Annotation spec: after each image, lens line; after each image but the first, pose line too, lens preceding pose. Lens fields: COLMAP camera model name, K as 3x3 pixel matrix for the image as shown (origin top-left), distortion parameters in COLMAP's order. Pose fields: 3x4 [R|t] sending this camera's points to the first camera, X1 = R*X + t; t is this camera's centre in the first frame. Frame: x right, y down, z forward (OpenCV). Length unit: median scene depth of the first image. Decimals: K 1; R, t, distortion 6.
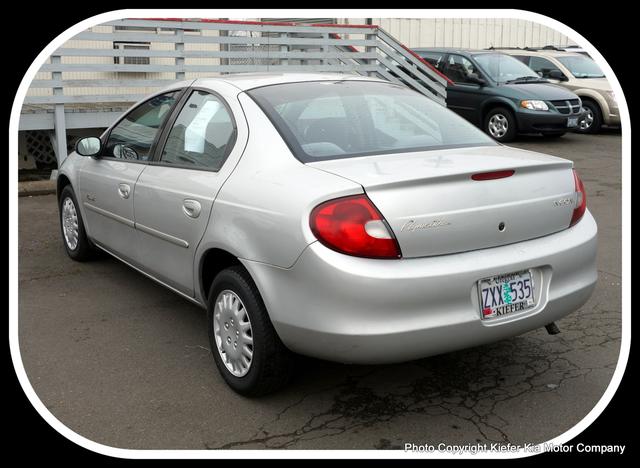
lens RADIAL K [[760.3, 0, 332.7], [0, 760.3, 234.4], [0, 0, 1]] dist [-0.010460, -0.000083]
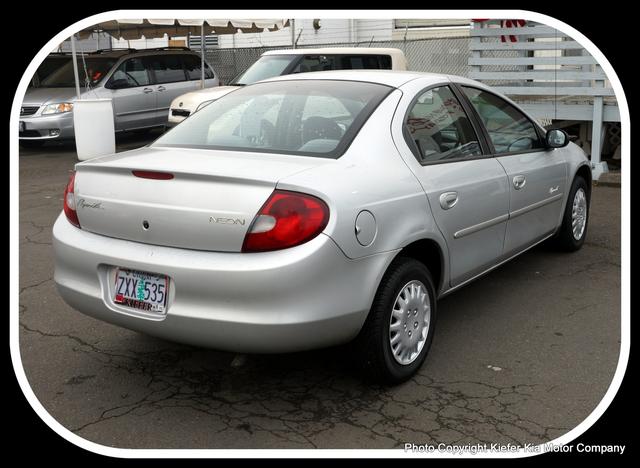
lens RADIAL K [[760.3, 0, 332.7], [0, 760.3, 234.4], [0, 0, 1]] dist [-0.010460, -0.000083]
pose [[0.385613, 0.196325, -0.901532, 1.162145], [-0.181985, 0.974089, 0.134285, -0.169330], [0.904535, 0.112283, 0.411350, 0.750510]]
